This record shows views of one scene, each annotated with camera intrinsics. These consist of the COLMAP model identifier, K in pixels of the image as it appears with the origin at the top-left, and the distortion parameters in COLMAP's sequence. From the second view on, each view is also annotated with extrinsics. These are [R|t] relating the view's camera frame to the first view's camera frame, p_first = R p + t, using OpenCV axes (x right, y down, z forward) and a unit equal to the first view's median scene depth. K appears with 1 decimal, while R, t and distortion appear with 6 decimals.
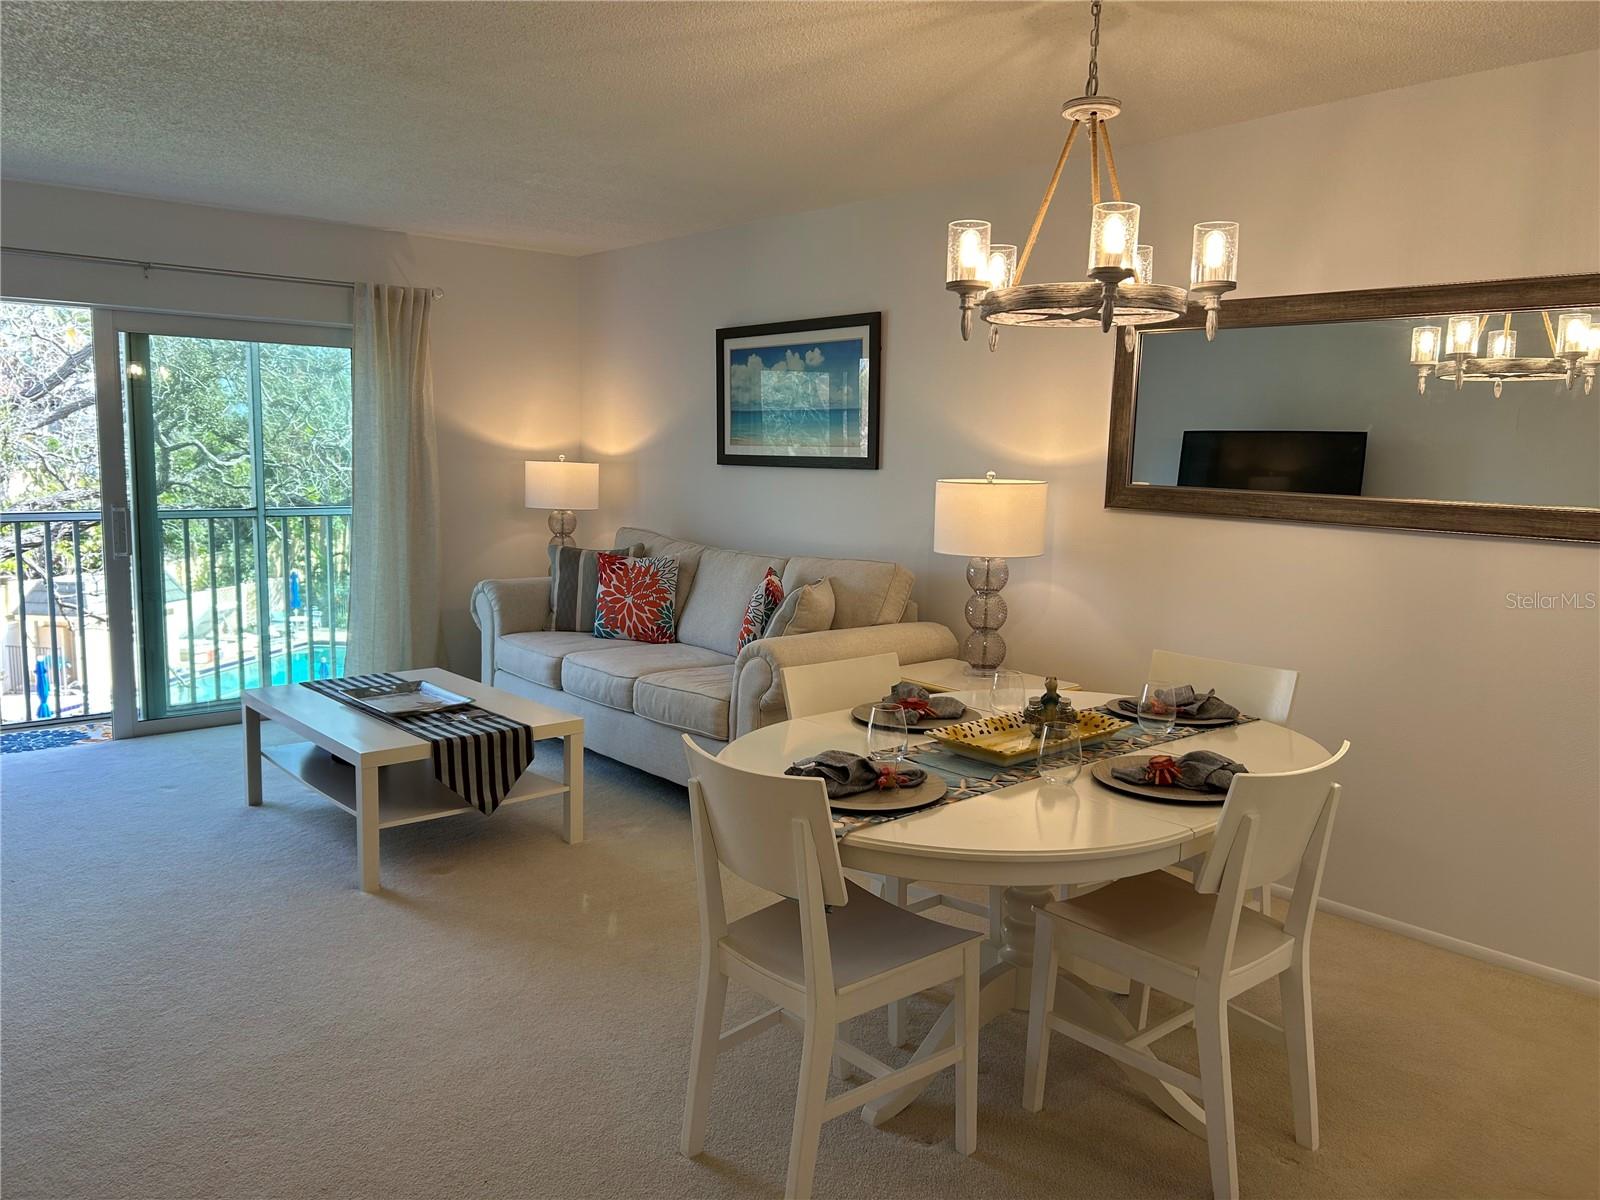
lens RADIAL K [[1198.1, 0, 801.8], [0, 1198.1, 607.4], [0, 0, 1]] dist [0.042251, -0.046336]
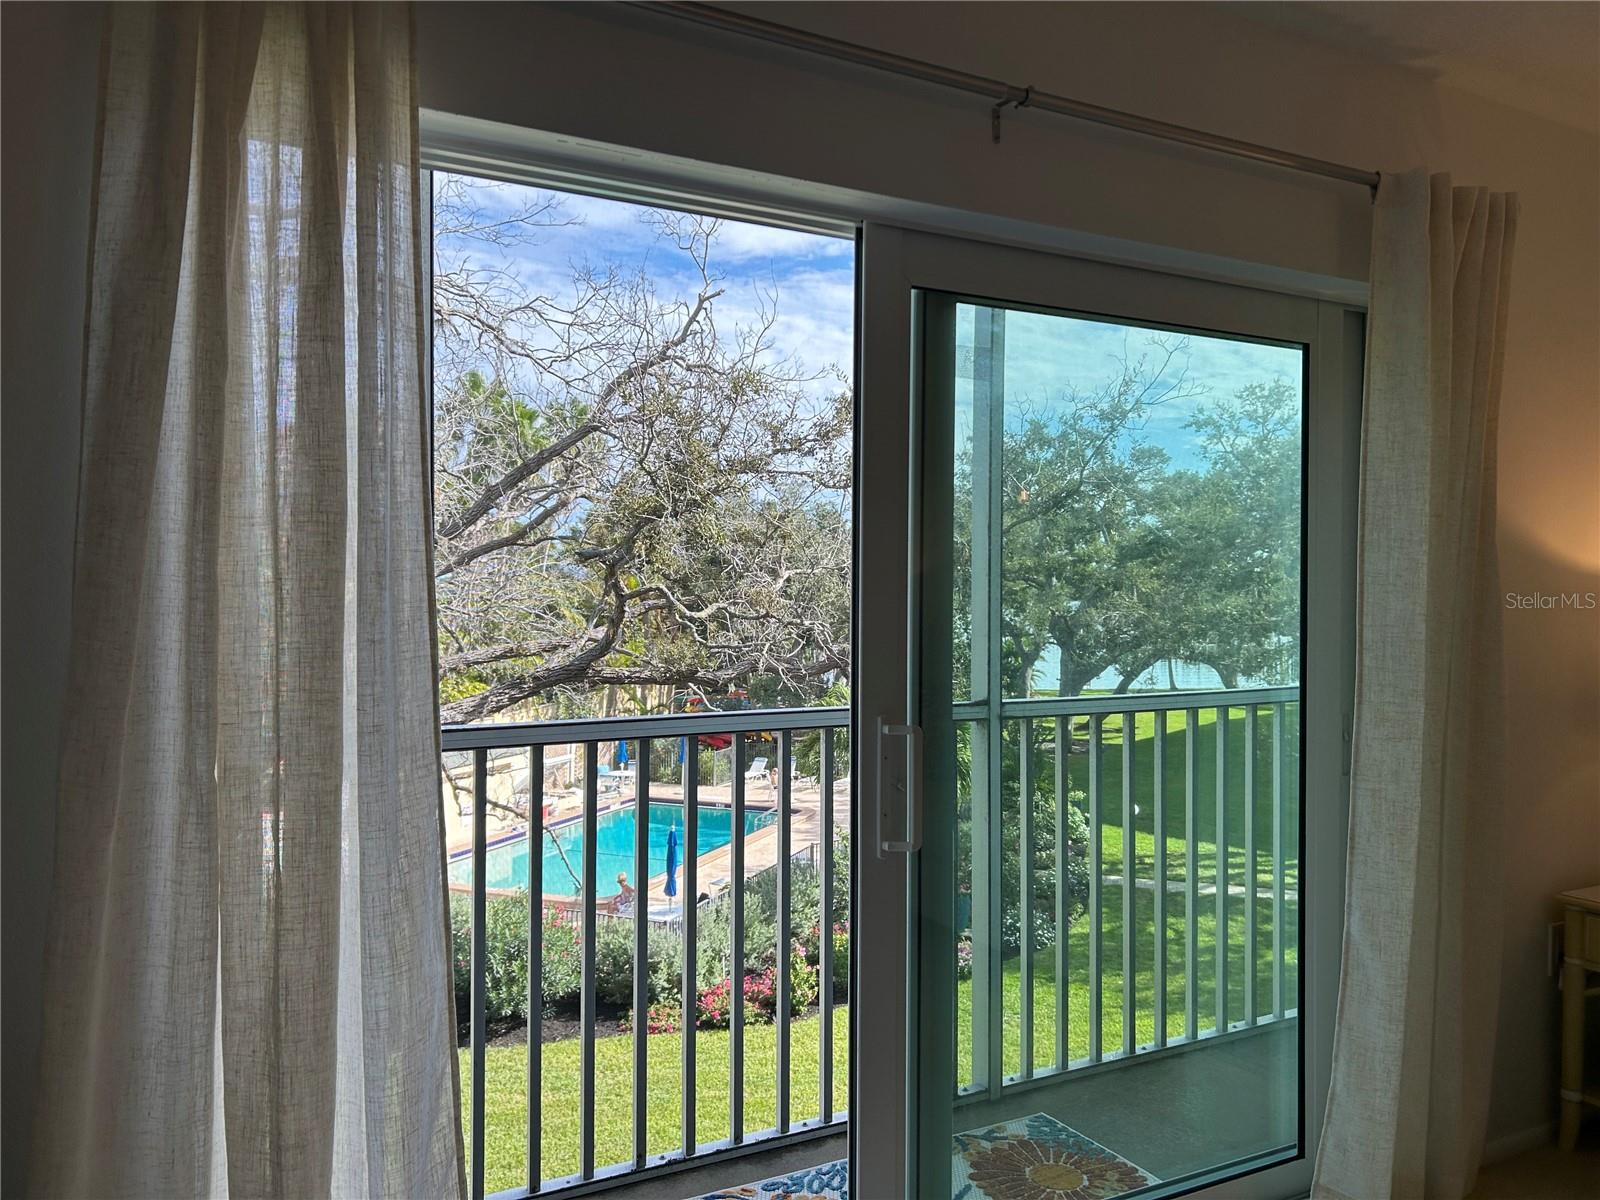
lens RADIAL K [[1198.1, 0, 800.2], [0, 1198.1, 601.3], [0, 0, 1]] dist [0.042251, -0.046336]
pose [[0.975592, -0.015176, -0.219066, -0.256676], [-0.012619, 0.992086, -0.124928, -0.037390], [0.219228, 0.124643, 0.967679, 0.308114]]
